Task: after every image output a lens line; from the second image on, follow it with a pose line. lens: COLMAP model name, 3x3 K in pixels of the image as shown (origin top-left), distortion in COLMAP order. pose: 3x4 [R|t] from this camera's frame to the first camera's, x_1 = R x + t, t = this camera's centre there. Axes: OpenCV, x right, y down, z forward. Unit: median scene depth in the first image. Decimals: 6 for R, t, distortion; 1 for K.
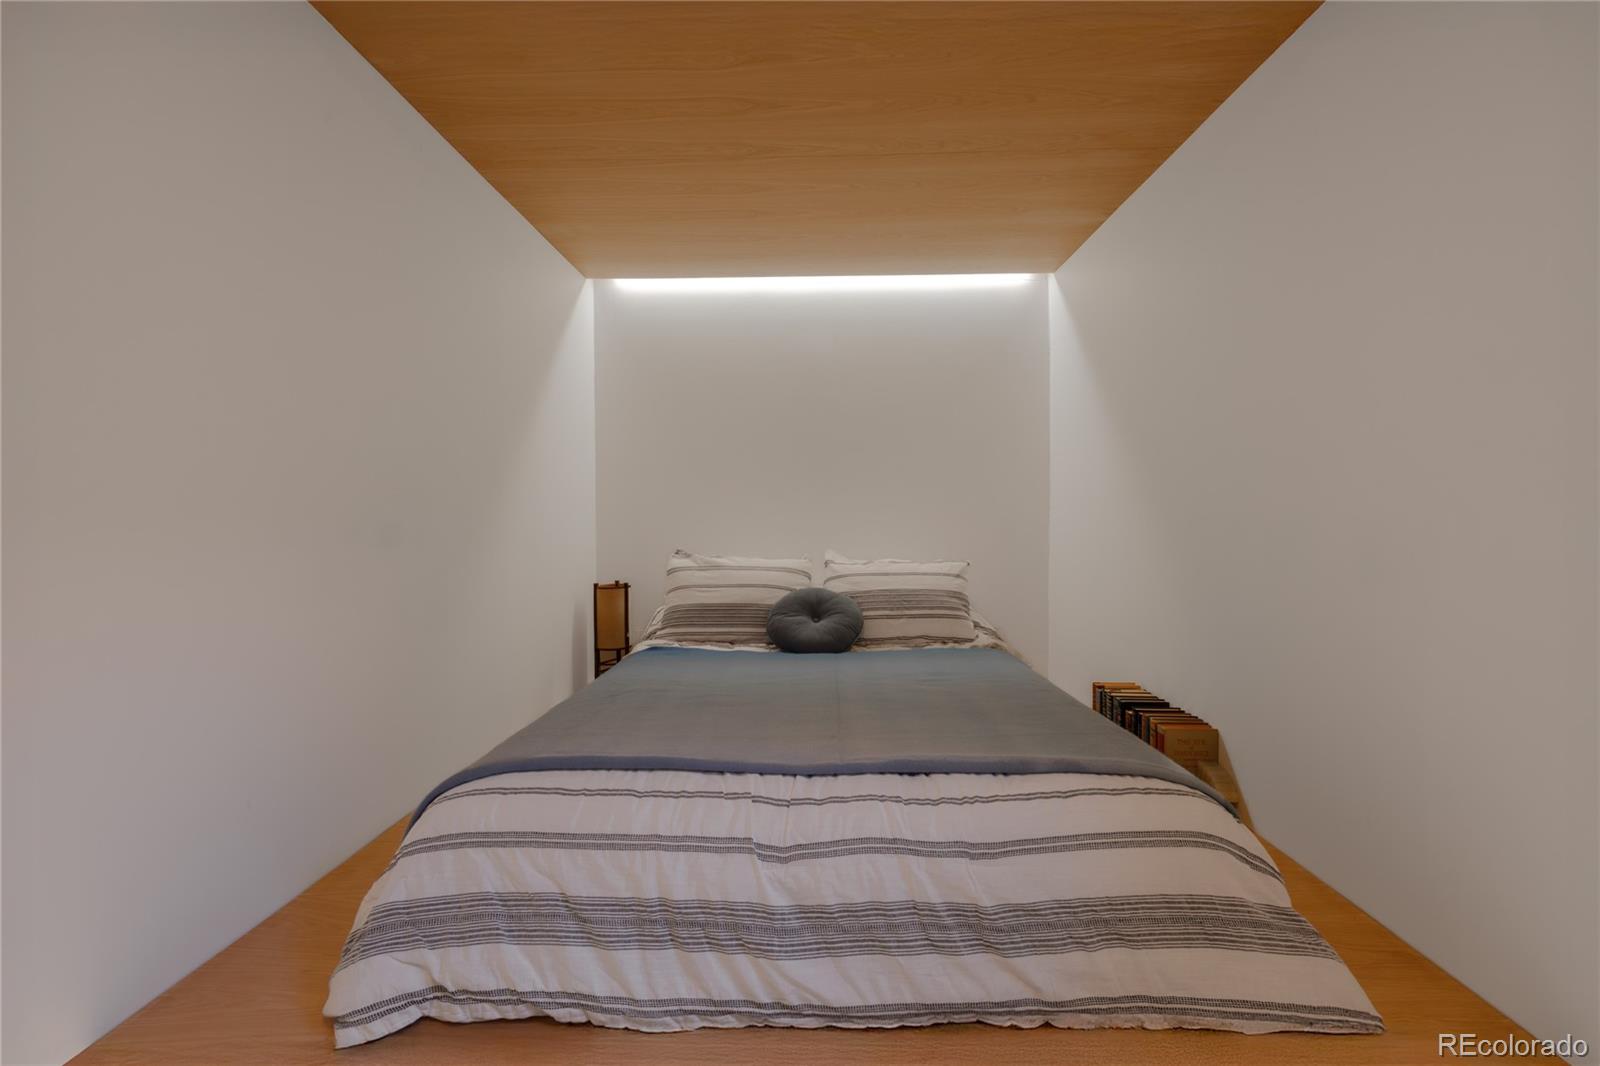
lens RADIAL K [[699.3, 0, 800.5], [0, 699.3, 531.2], [0, 0, 1]] dist [-0.006379, 0.000655]
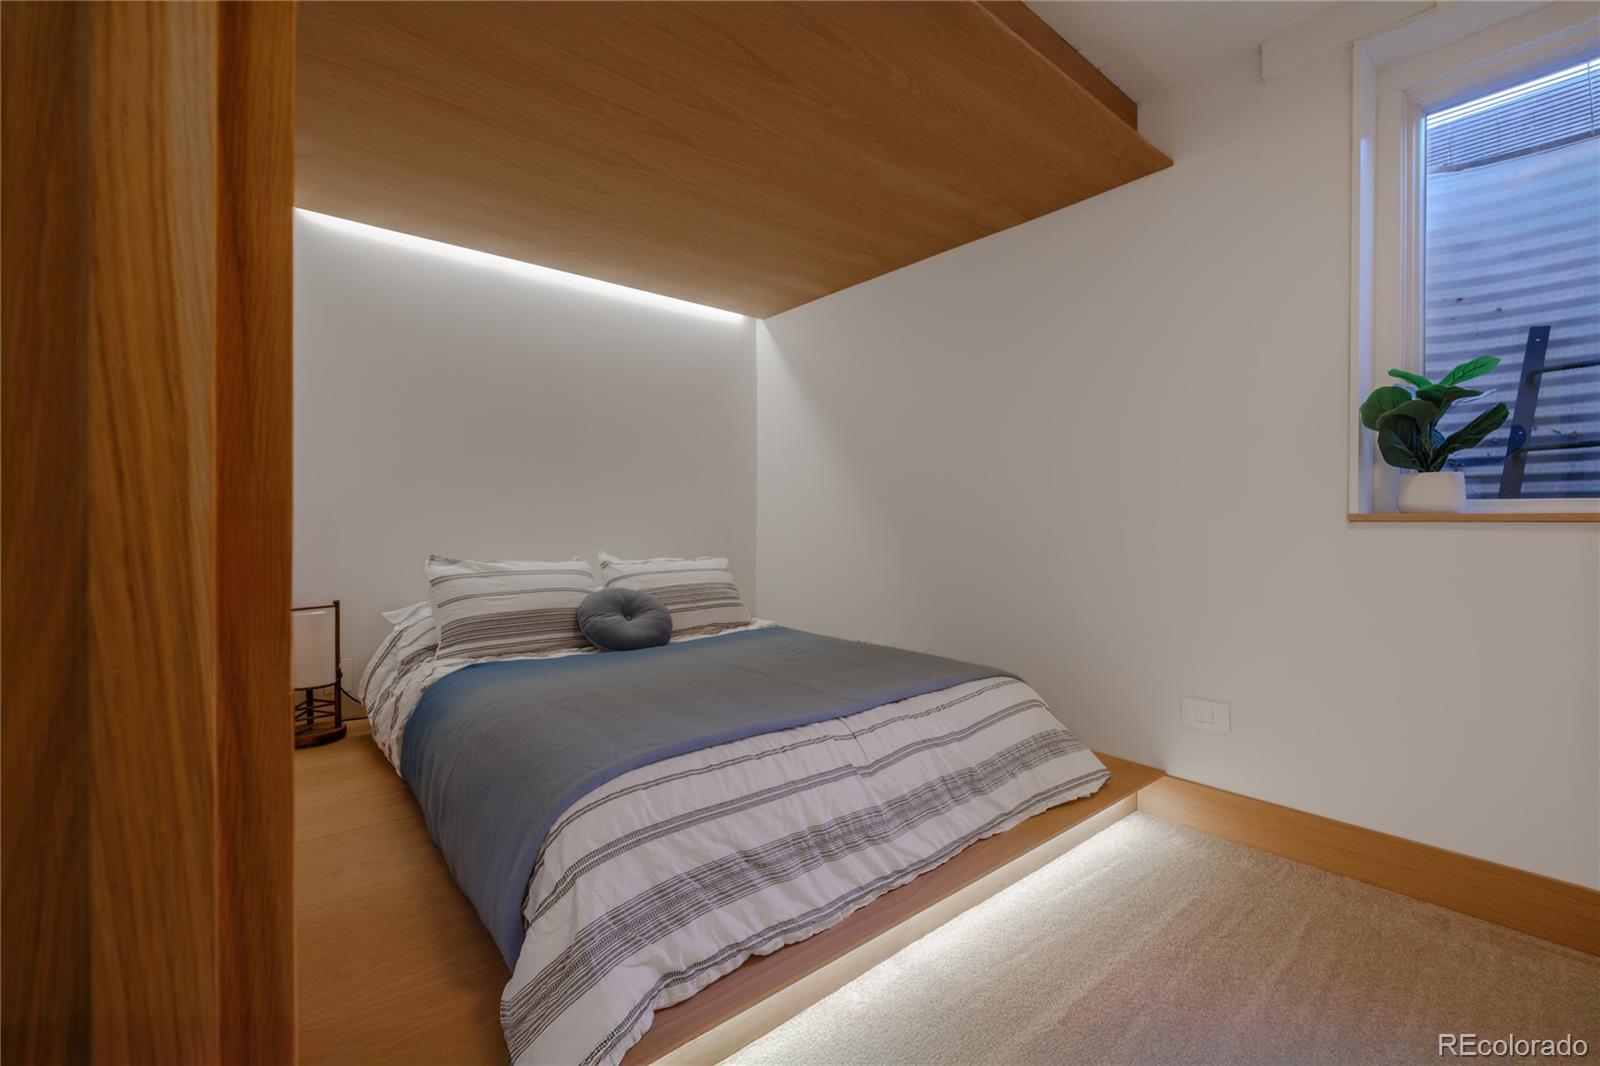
lens RADIAL K [[740.2, 0, 804.1], [0, 740.2, 530.8], [0, 0, 1]] dist [0.000842, 0.000274]
pose [[0.710592, -0.004406, 0.703591, -1.125431], [0.010363, 0.999937, -0.004204, 0.010900], [-0.703528, 0.010279, 0.710593, 0.080322]]
